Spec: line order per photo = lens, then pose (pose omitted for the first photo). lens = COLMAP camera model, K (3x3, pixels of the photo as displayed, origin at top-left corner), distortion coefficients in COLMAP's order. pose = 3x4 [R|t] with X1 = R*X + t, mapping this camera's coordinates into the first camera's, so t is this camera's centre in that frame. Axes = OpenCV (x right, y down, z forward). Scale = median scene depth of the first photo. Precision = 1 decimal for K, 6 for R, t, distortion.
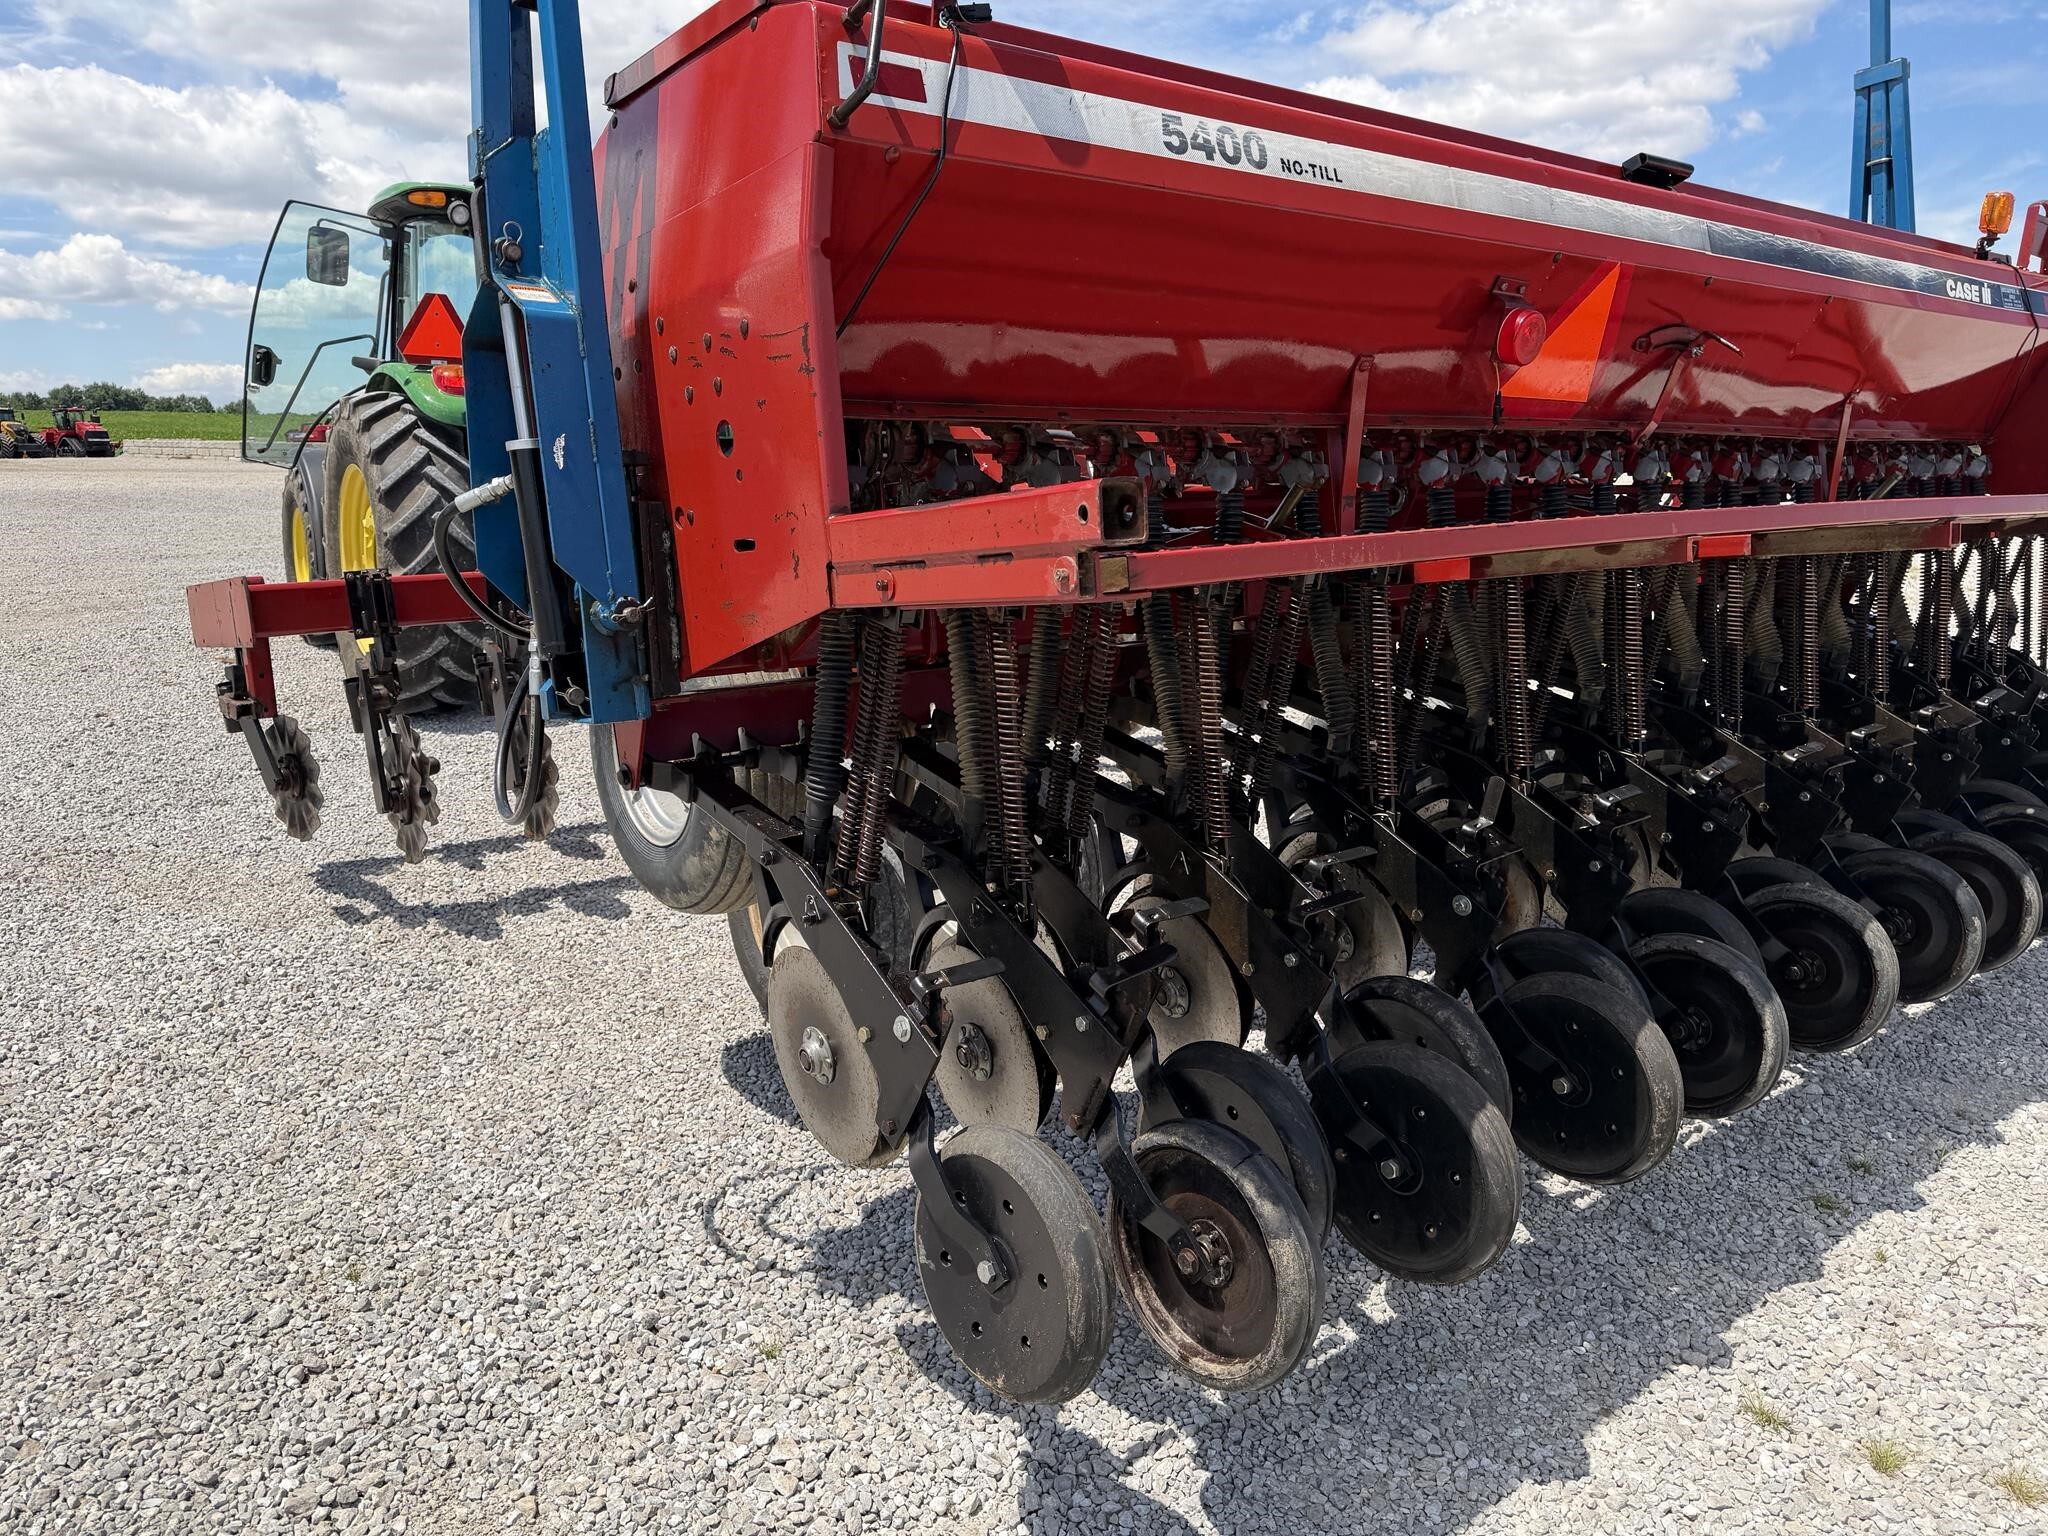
lens RADIAL K [[1461.4, 0, 1015.4], [0, 1461.4, 779.4], [0, 0, 1]] dist [0.021352, -0.021829]
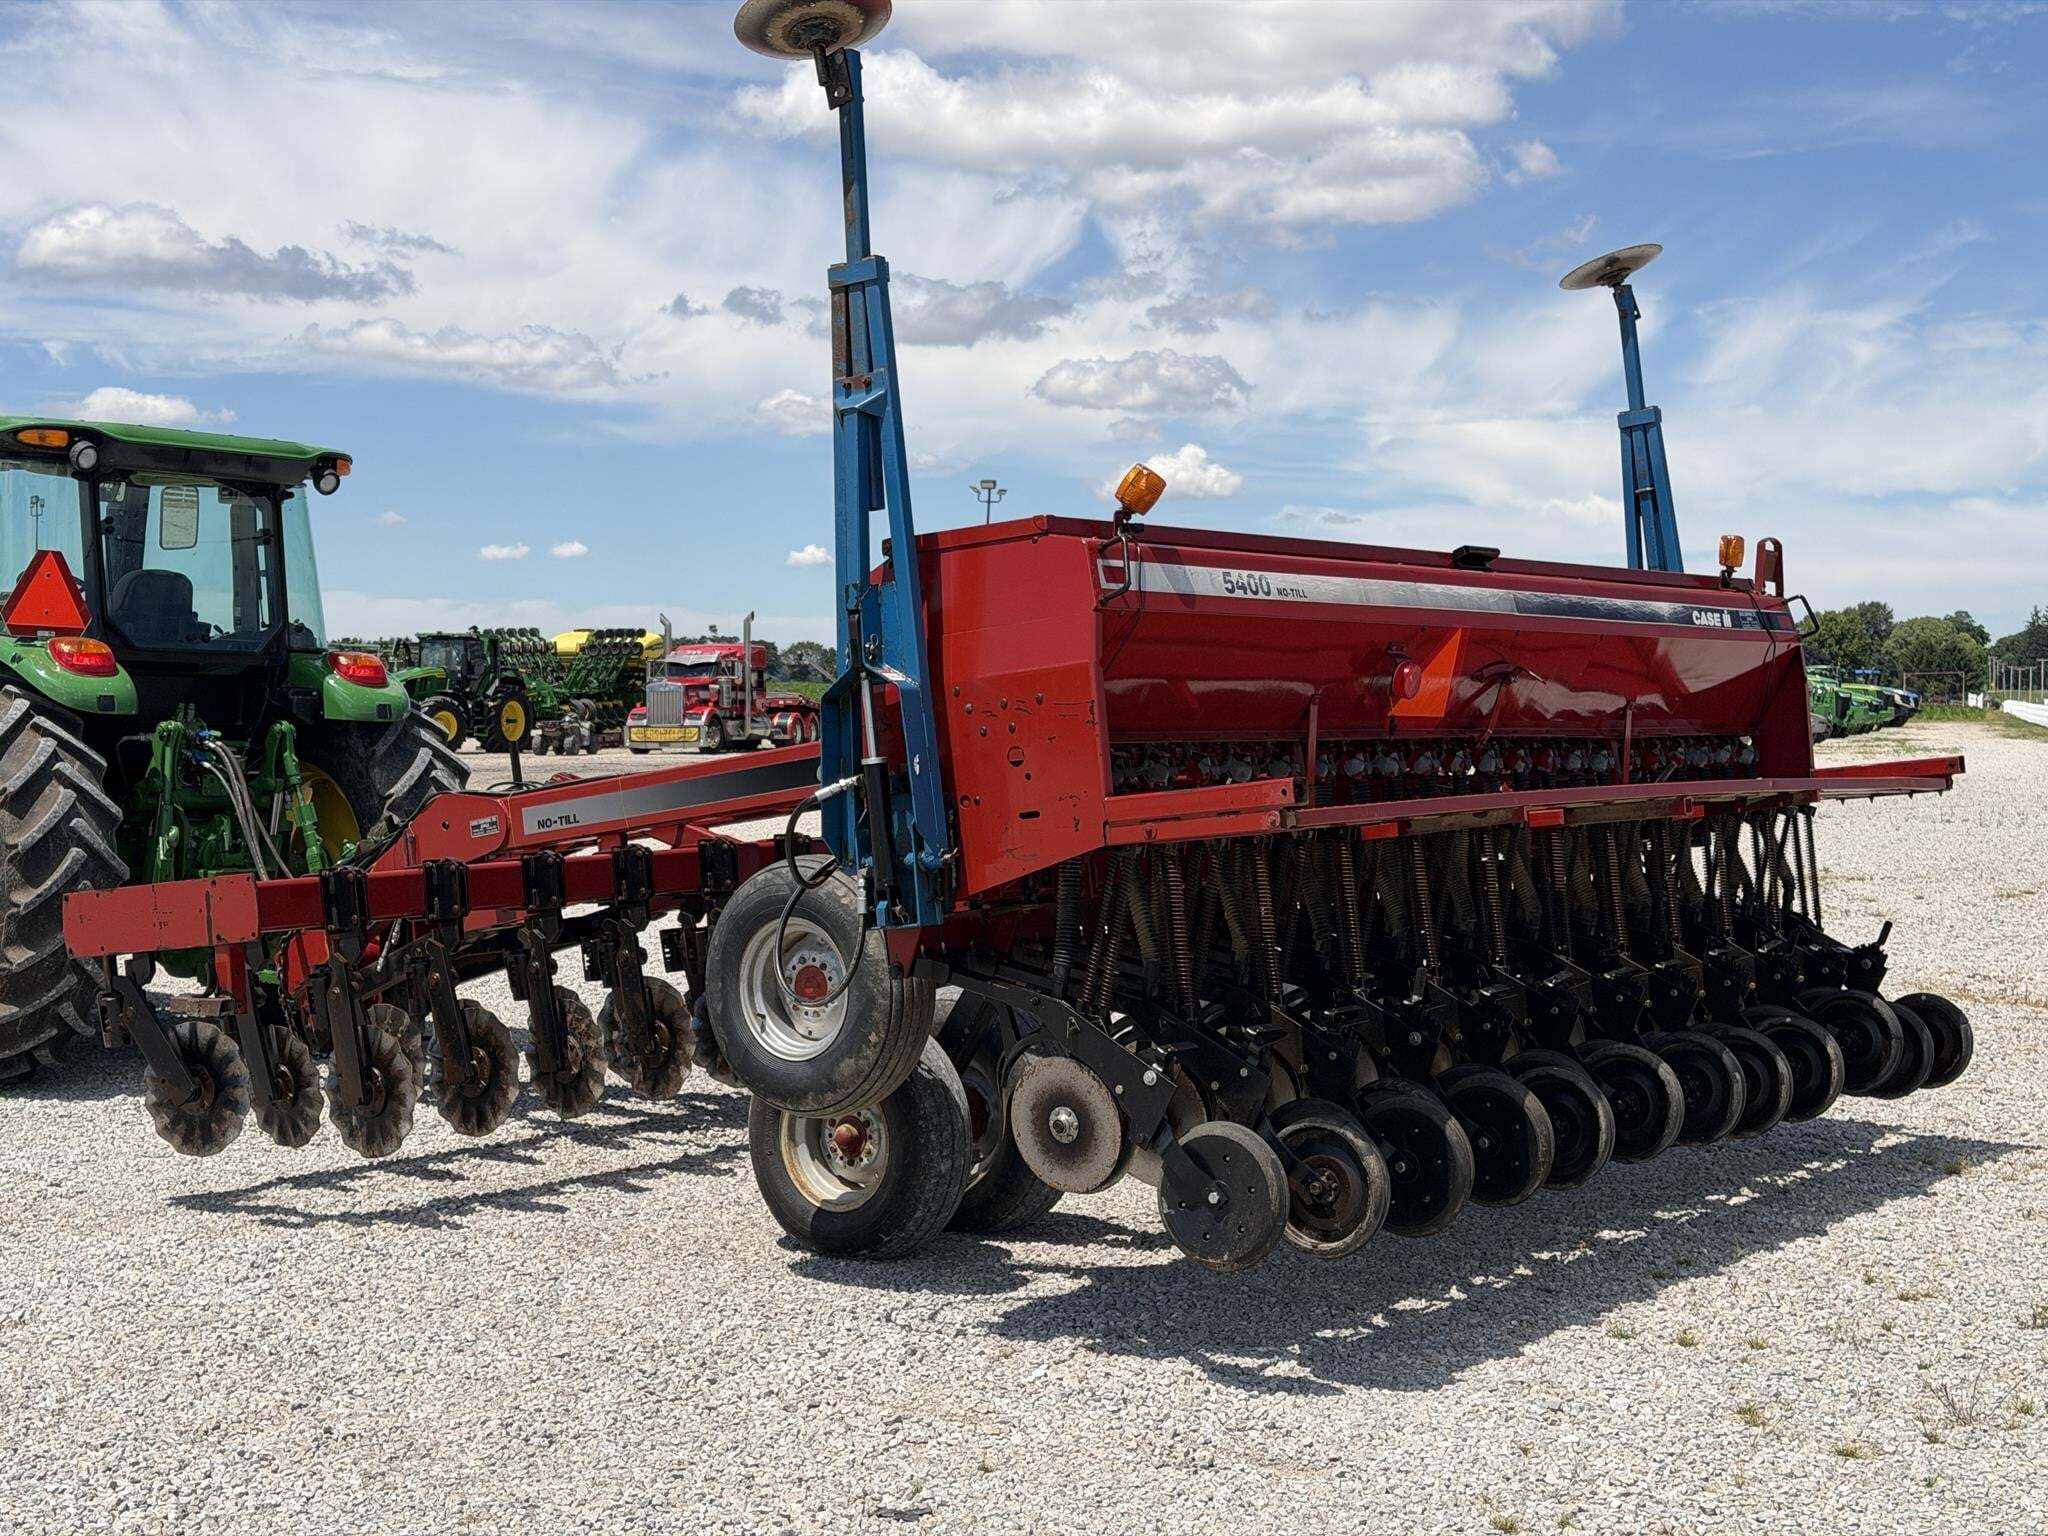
lens RADIAL K [[2857.1, 0, 1021.5], [0, 2857.1, 775.6], [0, 0, 1]] dist [0.171572, 0.000000]
pose [[0.966412, -0.010210, 0.256796, -0.682051], [0.060082, 0.980497, -0.187127, 0.275757], [-0.249877, 0.196271, 0.948177, -1.435519]]
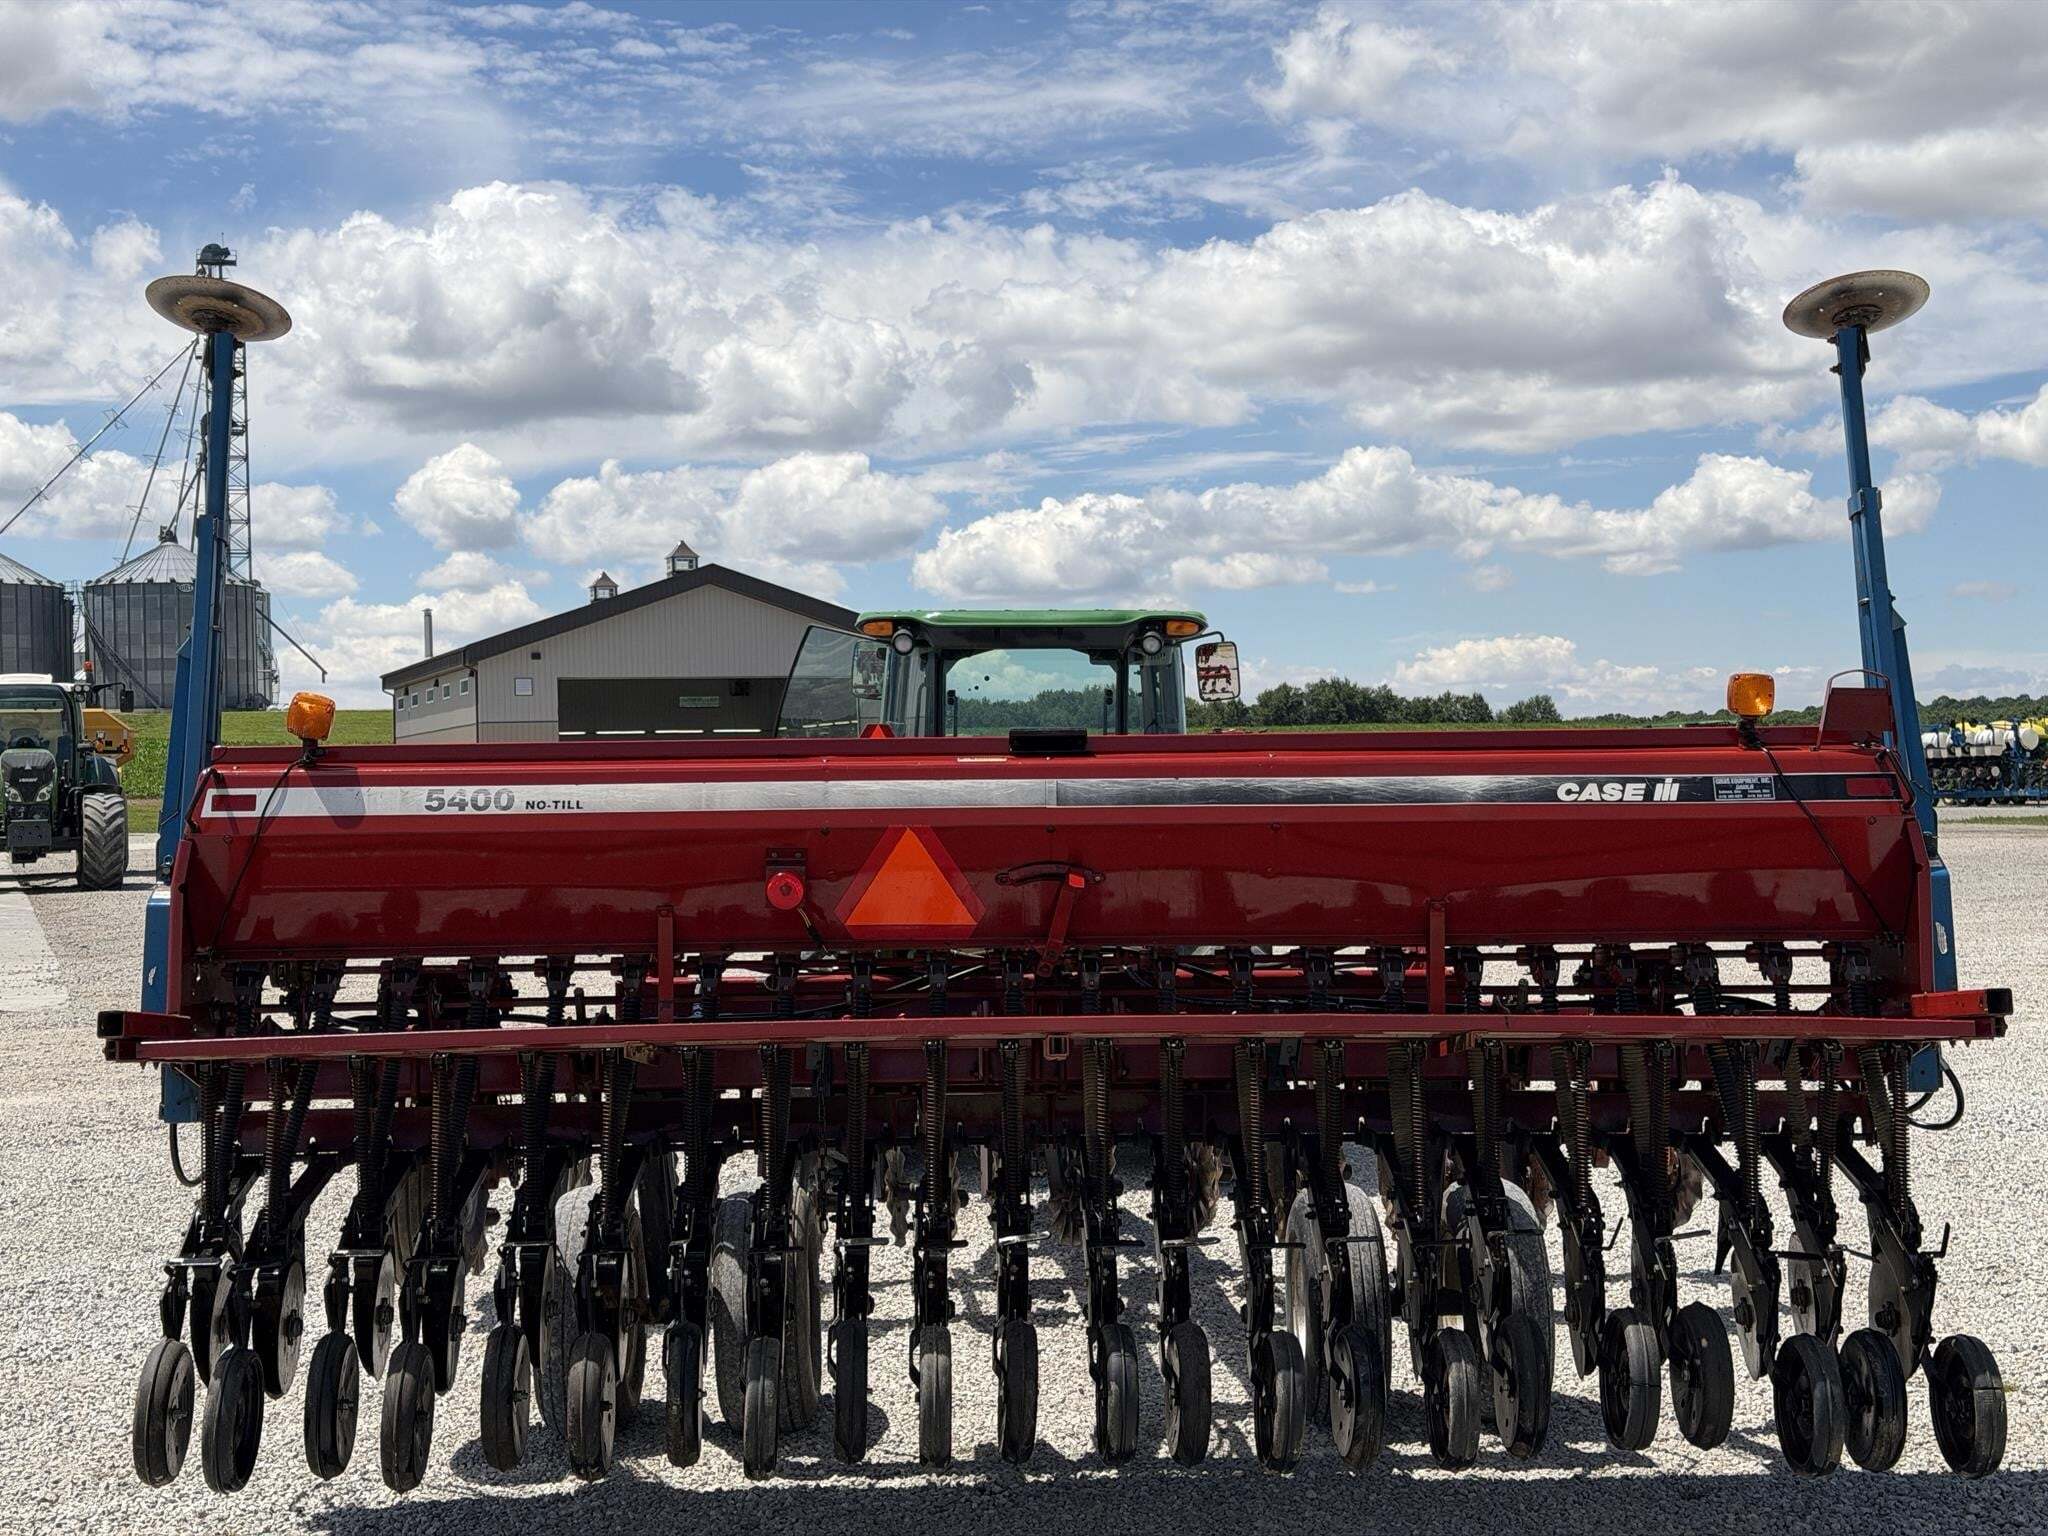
lens RADIAL K [[2812.7, 0, 1023.6], [0, 2812.7, 772.4], [0, 0, 1]] dist [-0.011581, 0.000000]
pose [[0.791305, -0.015754, -0.611218, 1.823691], [-0.117843, 0.976995, -0.177746, 0.024434], [0.599957, 0.212680, 0.771245, -0.779784]]
